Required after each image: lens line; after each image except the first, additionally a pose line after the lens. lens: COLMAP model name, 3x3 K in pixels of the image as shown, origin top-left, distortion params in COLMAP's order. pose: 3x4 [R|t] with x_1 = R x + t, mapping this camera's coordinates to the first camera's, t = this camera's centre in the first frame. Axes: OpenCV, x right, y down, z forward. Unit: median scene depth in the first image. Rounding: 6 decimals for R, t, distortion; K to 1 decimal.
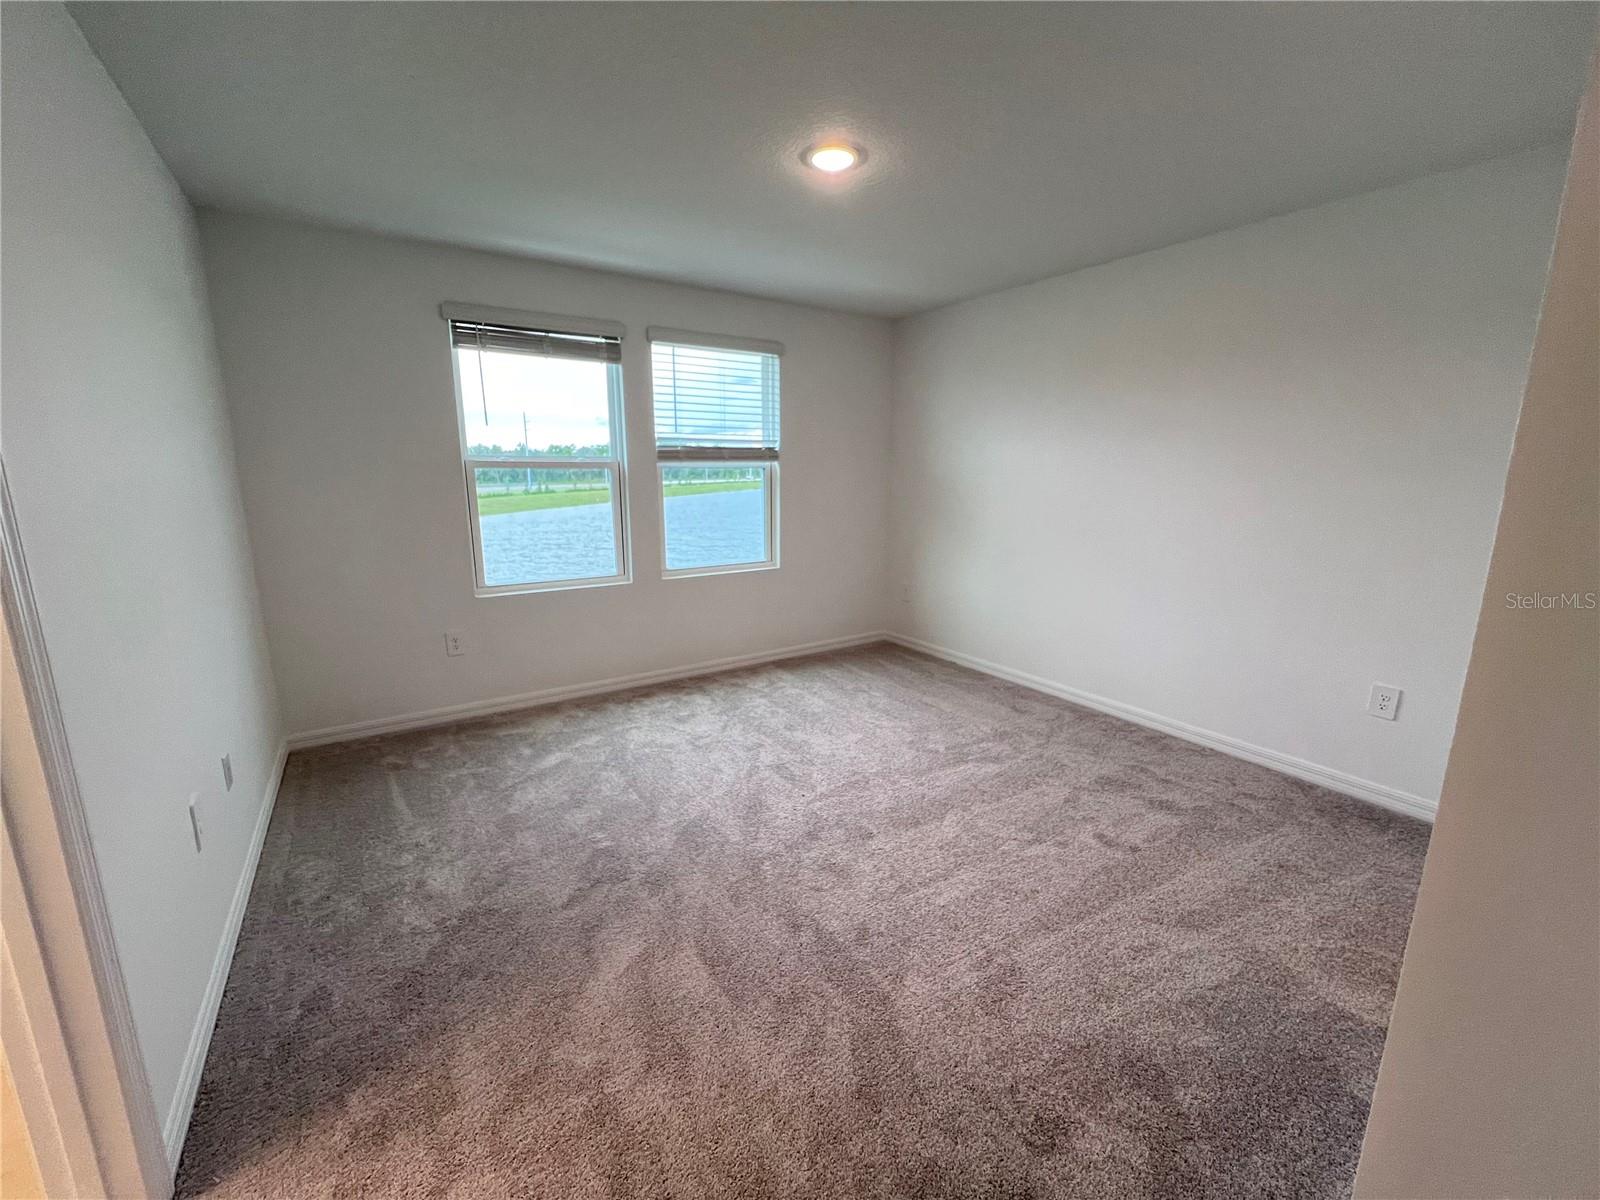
lens RADIAL K [[641.8, 0, 798.8], [0, 641.8, 598.4], [0, 0, 1]] dist [-0.000048, -0.000053]
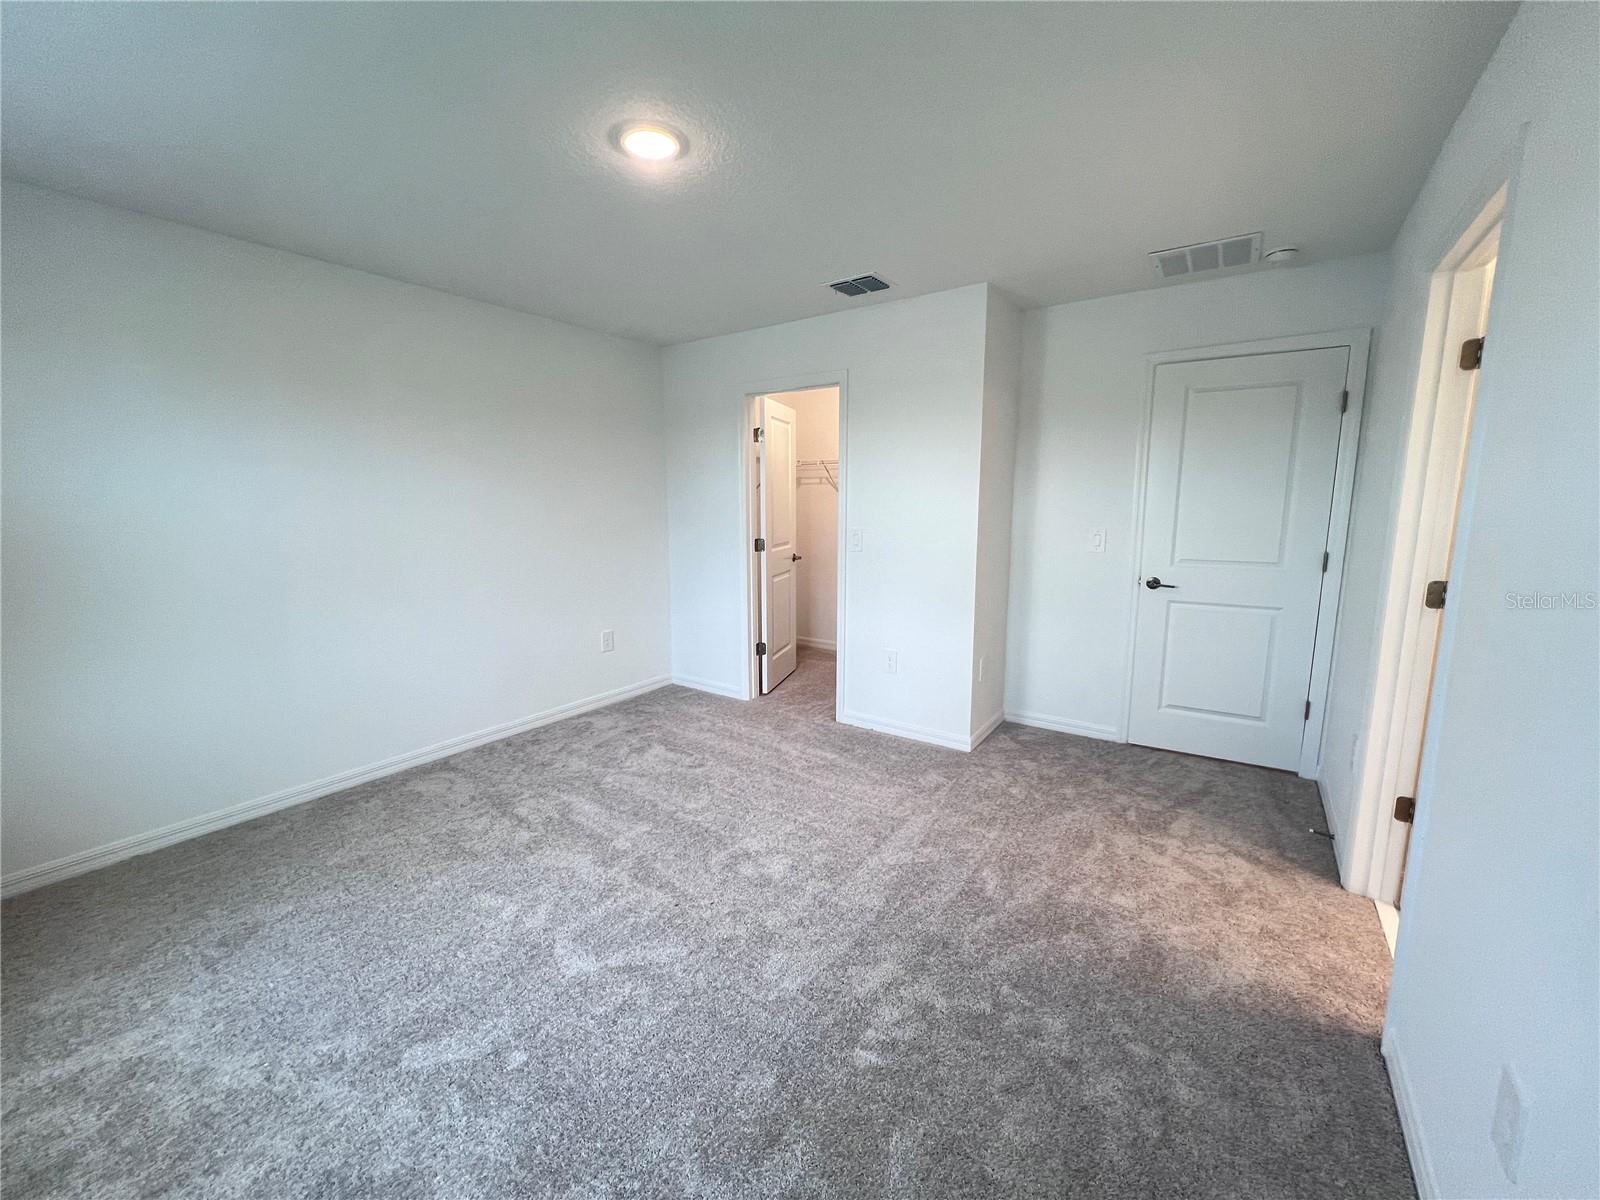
lens RADIAL K [[641.8, 0, 801.3], [0, 641.8, 599.0], [0, 0, 1]] dist [-0.000048, -0.000053]
pose [[-0.363777, -0.142508, 0.920520, -0.597435], [0.185856, 0.957252, 0.221642, -0.172761], [-0.912756, 0.251713, -0.321740, 0.800425]]
